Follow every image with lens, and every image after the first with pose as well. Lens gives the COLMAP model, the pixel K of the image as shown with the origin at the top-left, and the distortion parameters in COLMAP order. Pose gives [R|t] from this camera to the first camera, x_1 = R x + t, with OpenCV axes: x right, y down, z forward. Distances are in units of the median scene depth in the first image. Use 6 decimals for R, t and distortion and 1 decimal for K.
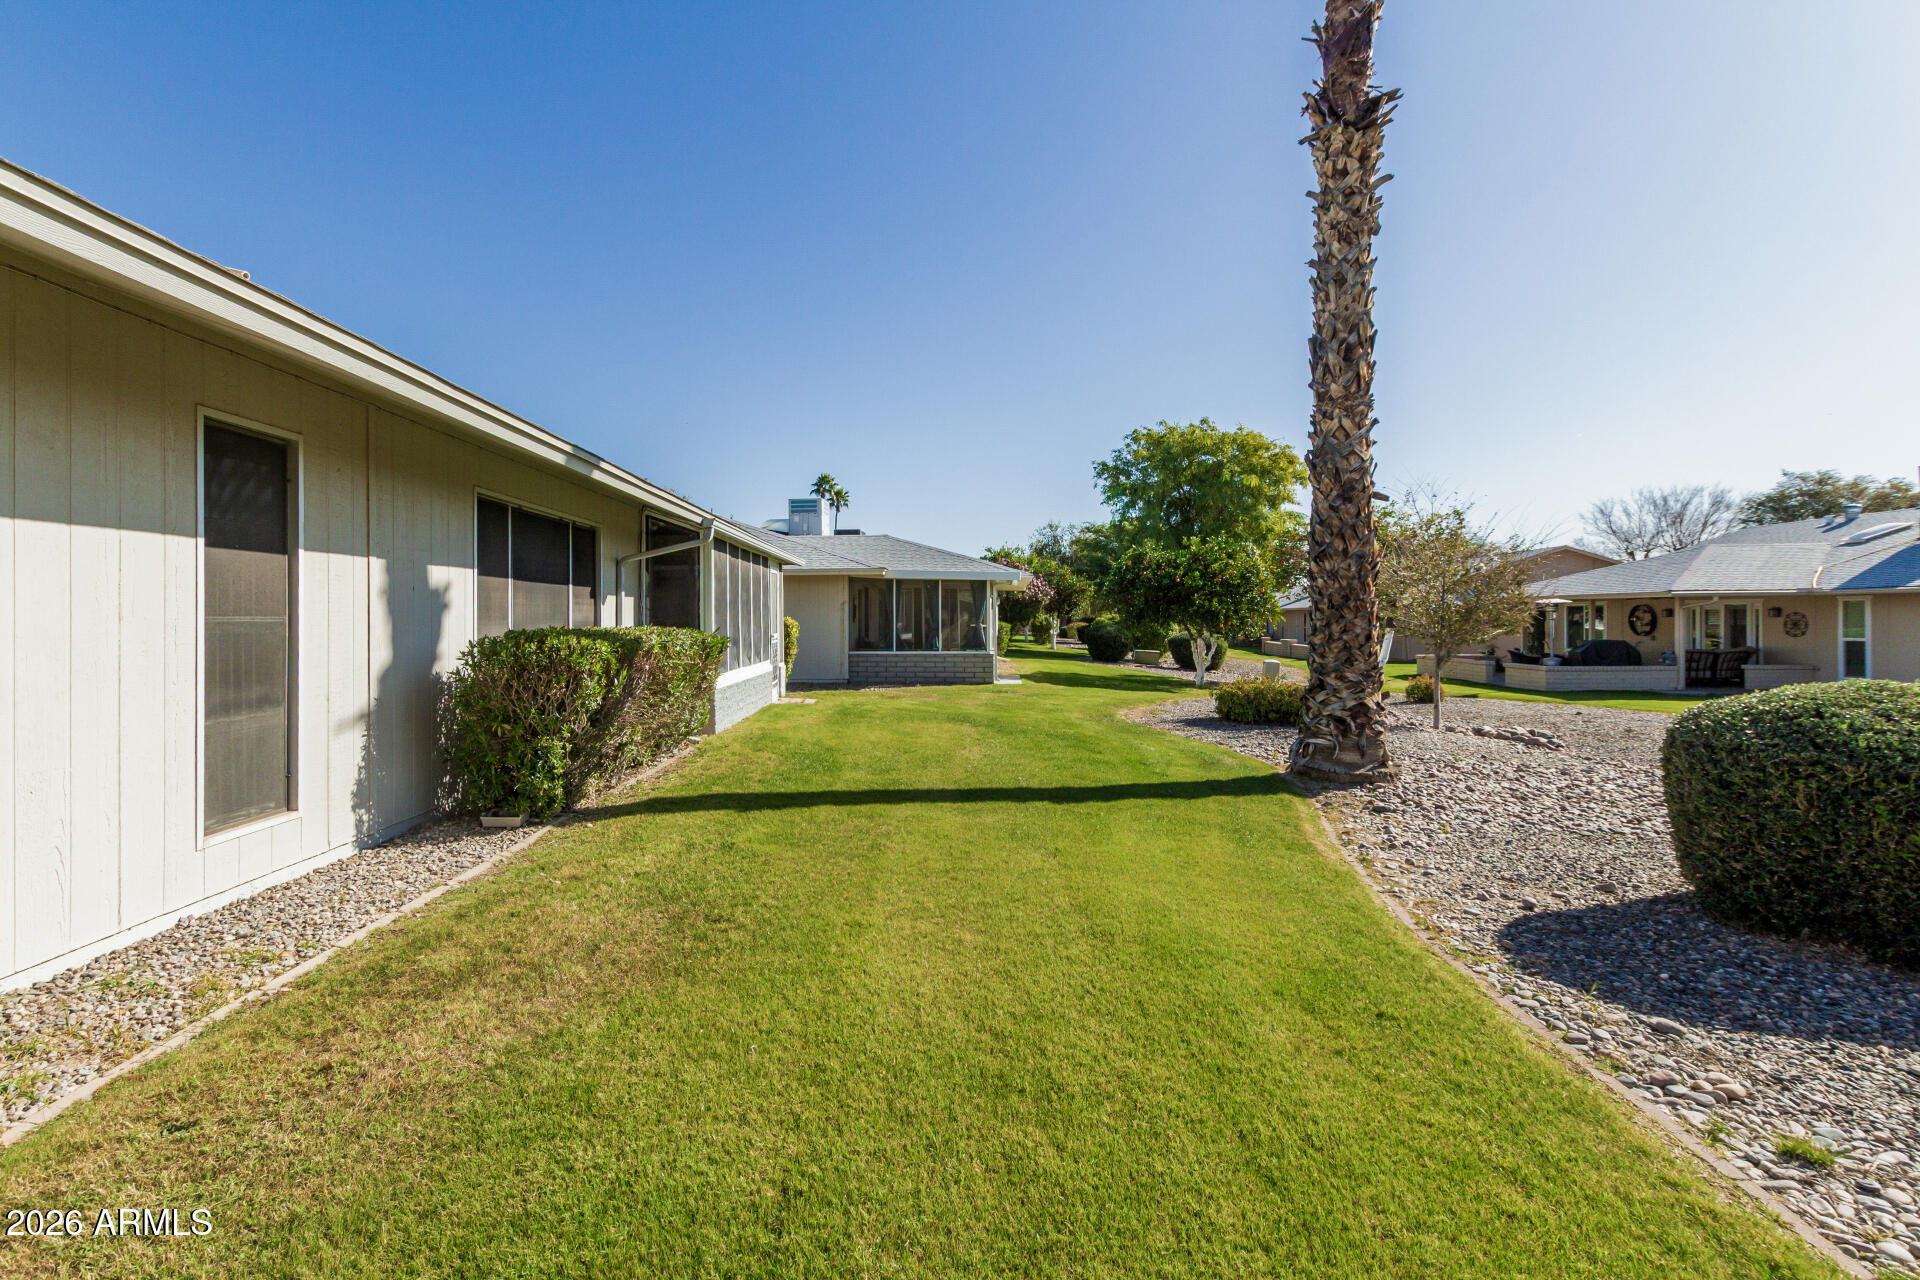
lens RADIAL K [[892.3, 0, 904.9], [0, 892.3, 611.9], [0, 0, 1]] dist [0.012524, -0.006782]
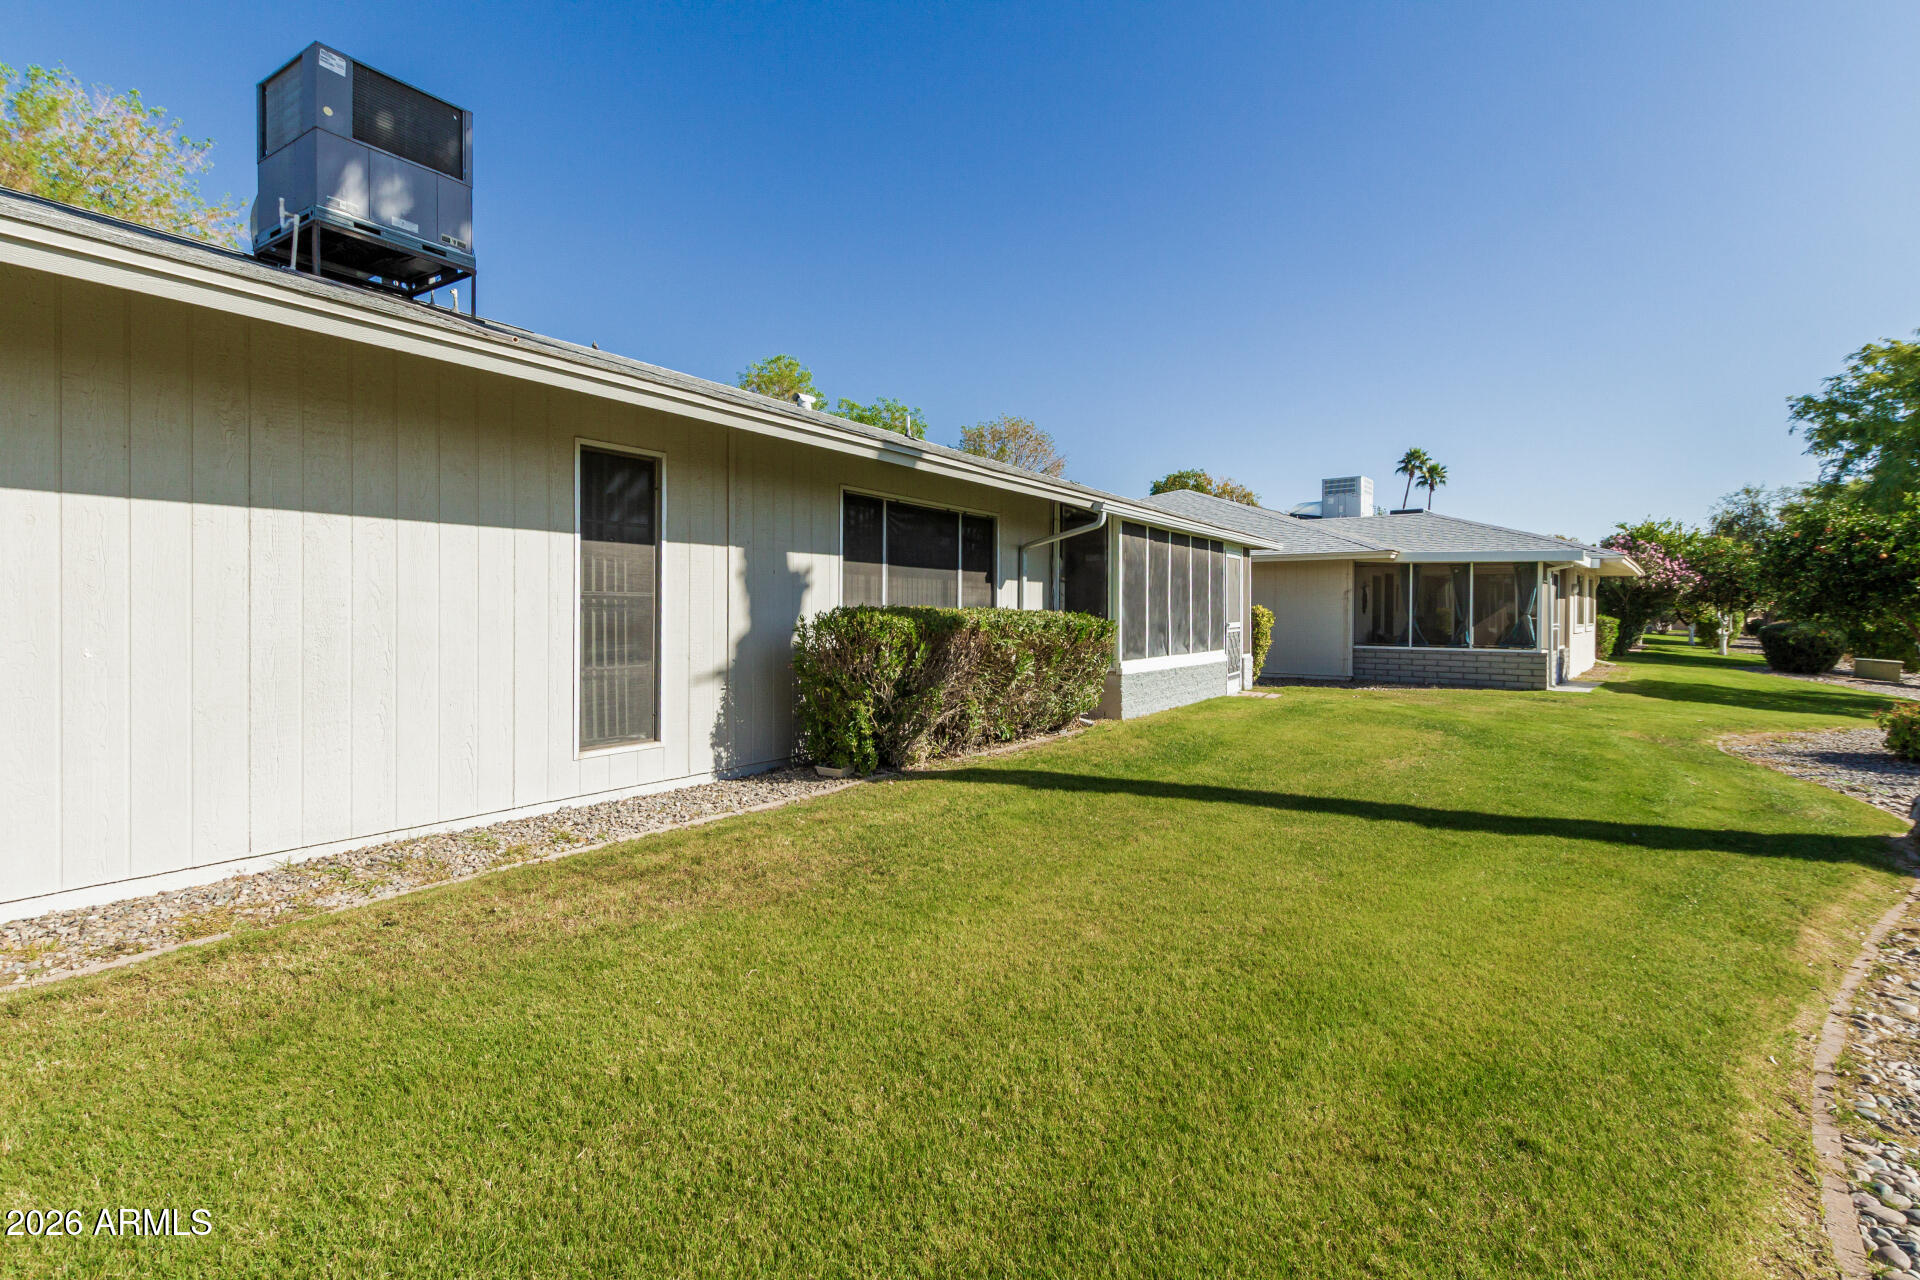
lens RADIAL K [[908.7, 0, 960.5], [0, 908.7, 610.2], [0, 0, 1]] dist [0.004182, 0.000168]
pose [[0.844600, 0.005580, -0.535368, 0.205286], [-0.002953, 0.999979, 0.005764, 0.011323], [0.535389, -0.003287, 0.844599, 0.061156]]
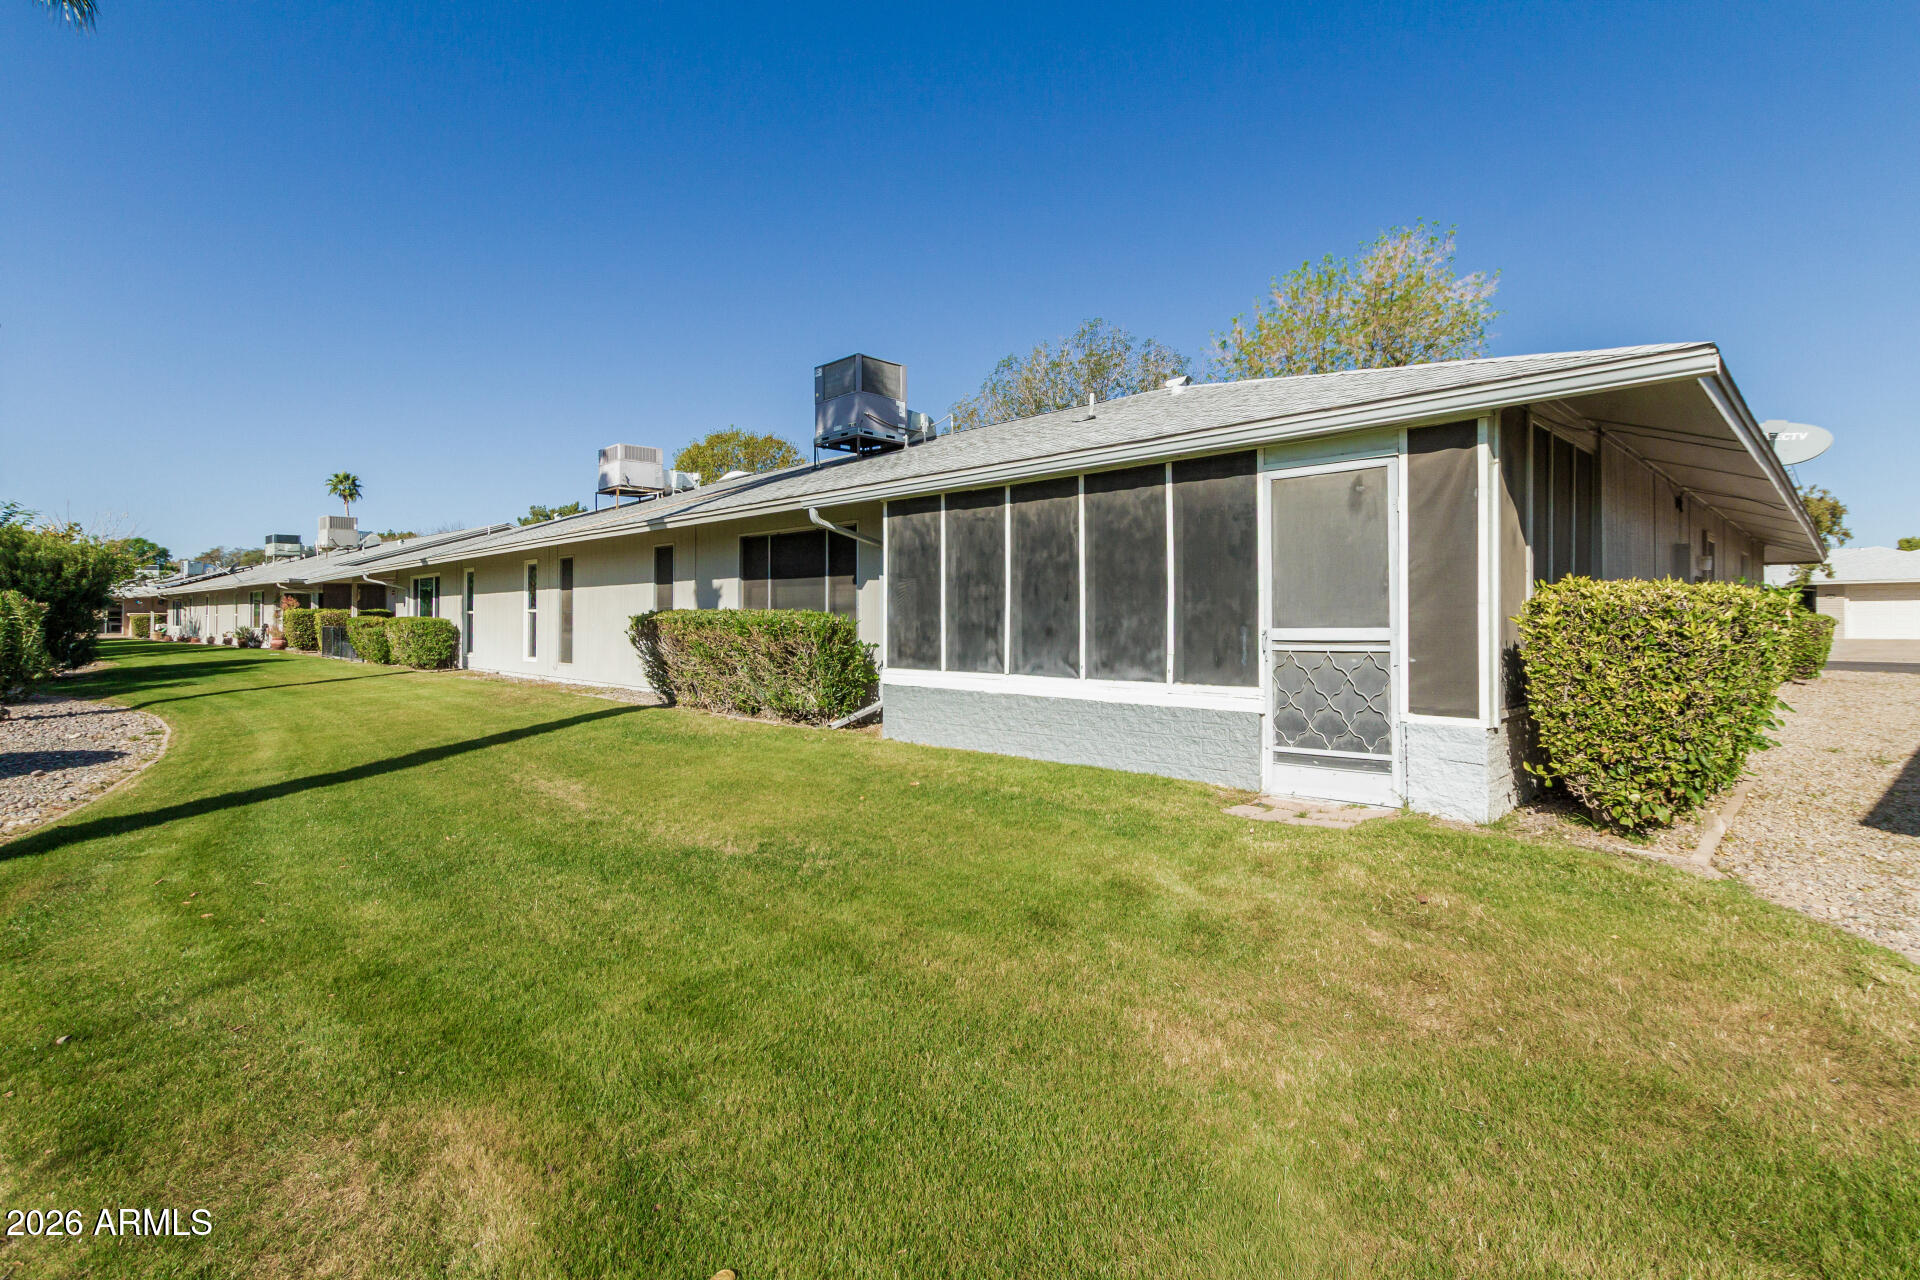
lens RADIAL K [[894.0, 0, 954.5], [0, 894.0, 625.6], [0, 0, 1]] dist [0.000635, -0.000074]
pose [[-0.686096, 0.010462, -0.727436, 0.415310], [0.007170, 0.999945, 0.007619, 0.030510], [0.727476, 0.000012, -0.686134, 1.892519]]
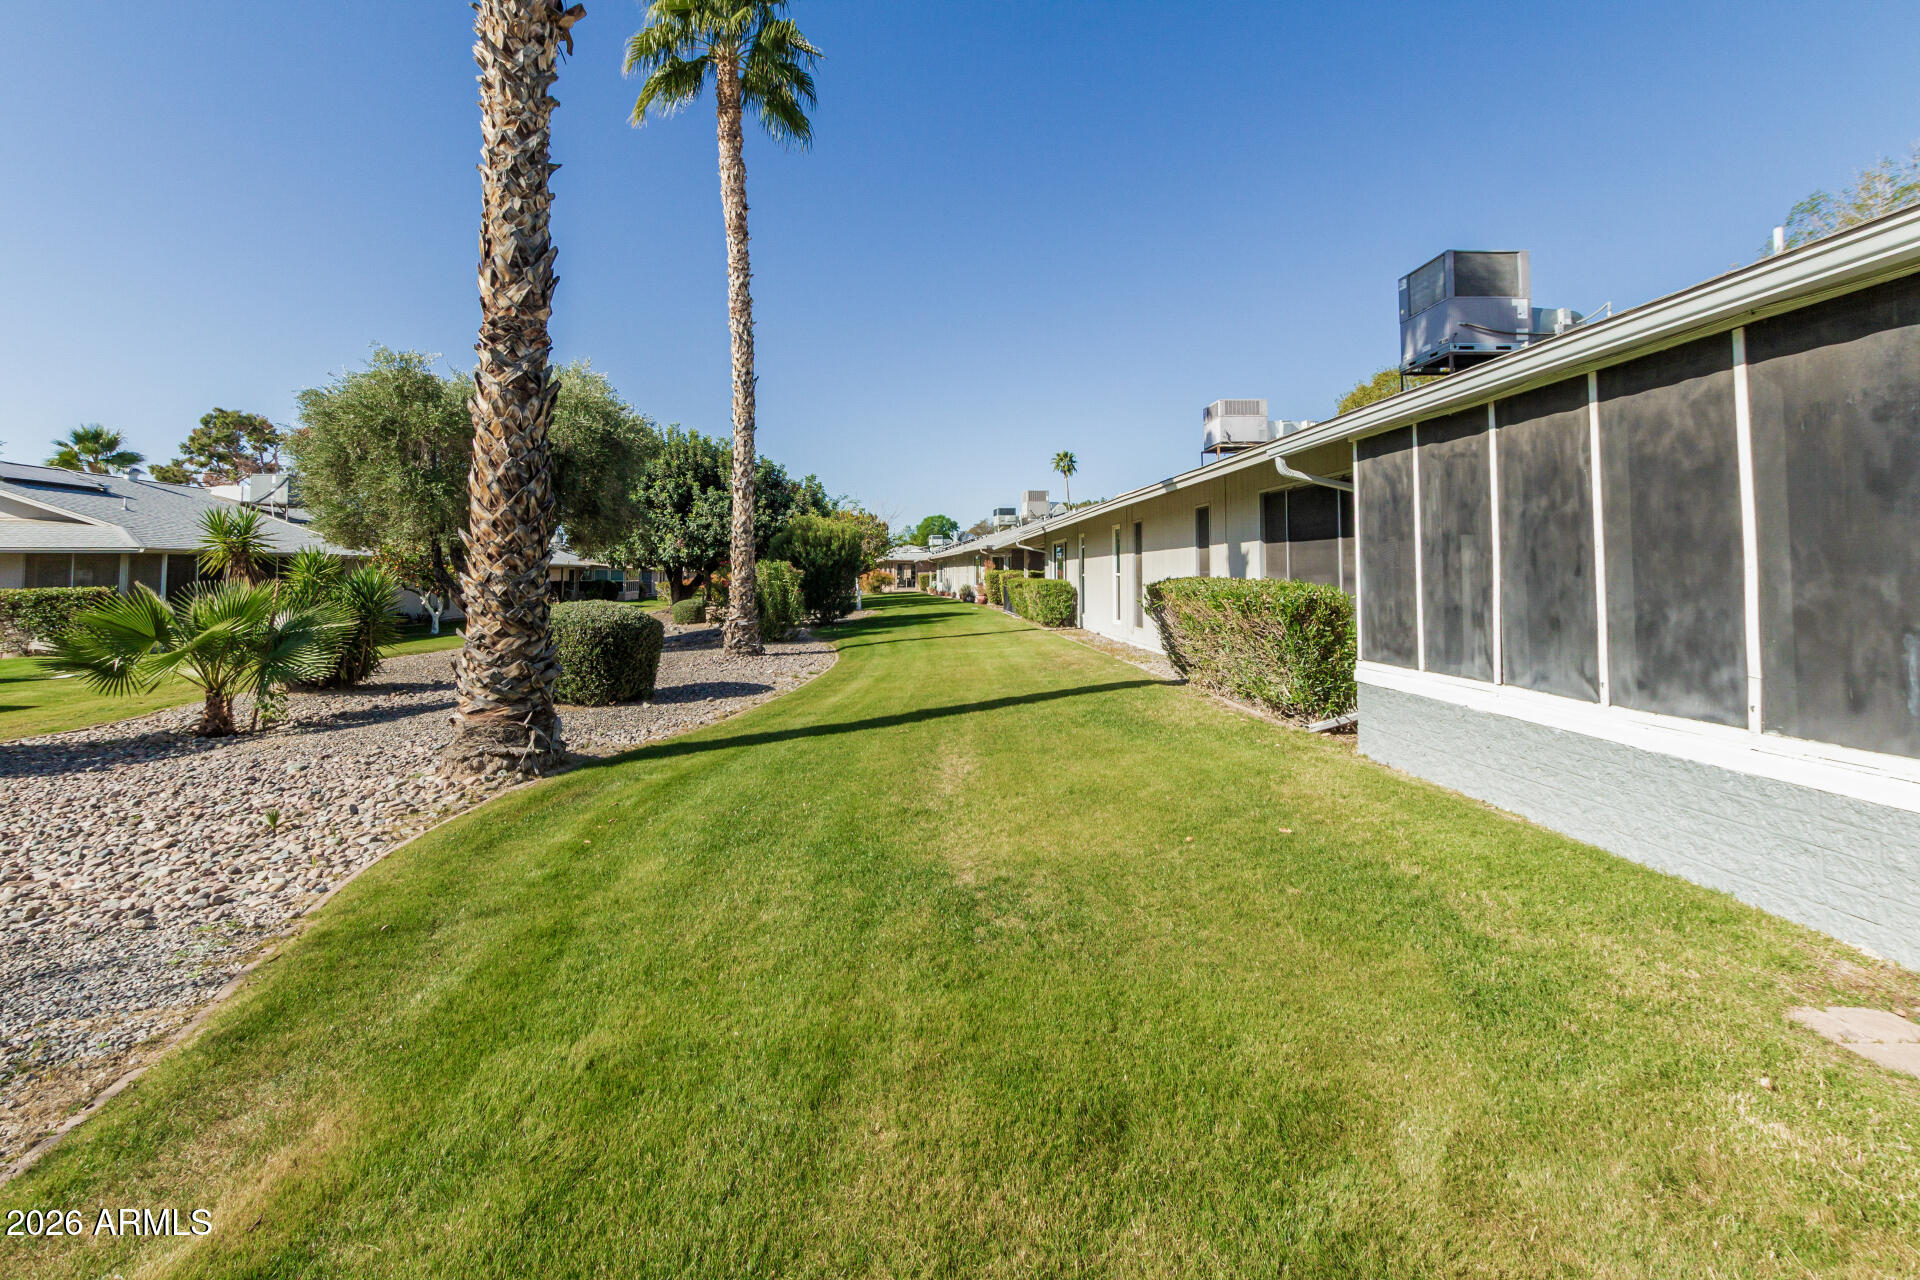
lens RADIAL K [[917.0, 0, 963.6], [0, 917.0, 548.1], [0, 0, 1]] dist [0.002739, 0.000179]
pose [[-0.997135, 0.003860, -0.075538, 0.136936], [0.006401, 0.999421, -0.033421, 0.014393], [0.075365, -0.033808, -0.996583, 1.901142]]
